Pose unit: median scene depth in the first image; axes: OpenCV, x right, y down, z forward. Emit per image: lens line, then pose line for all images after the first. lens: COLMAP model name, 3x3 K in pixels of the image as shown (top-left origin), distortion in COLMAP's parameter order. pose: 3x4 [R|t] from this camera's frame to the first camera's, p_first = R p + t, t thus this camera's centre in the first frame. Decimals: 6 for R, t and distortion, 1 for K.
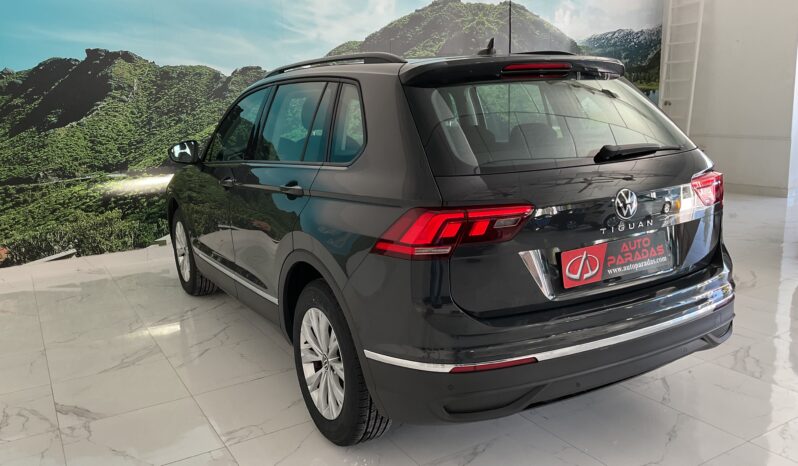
lens RADIAL K [[640.8, 0, 390.5], [0, 640.8, 244.7], [0, 0, 1]] dist [0.064258, -0.112637]
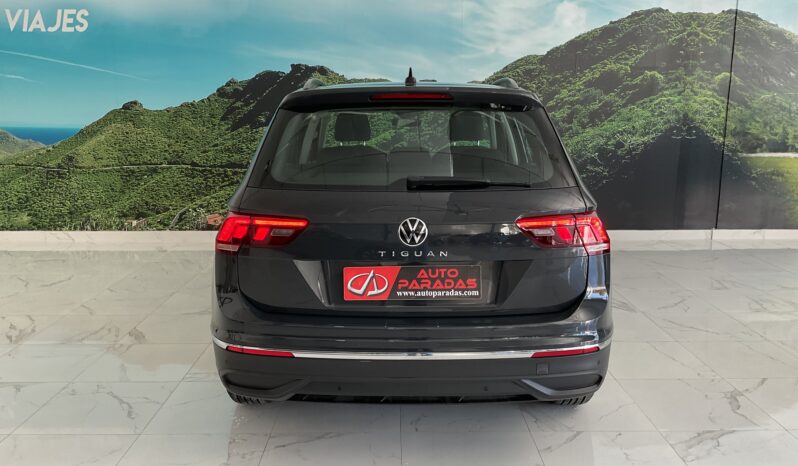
lens RADIAL K [[640.8, 0, 404.4], [0, 640.8, 239.9], [0, 0, 1]] dist [0.064258, -0.112637]
pose [[0.873035, 0.134661, -0.468697, 0.342841], [-0.140085, 0.989861, 0.023462, -0.029529], [0.467104, 0.045174, 0.883048, 0.030016]]
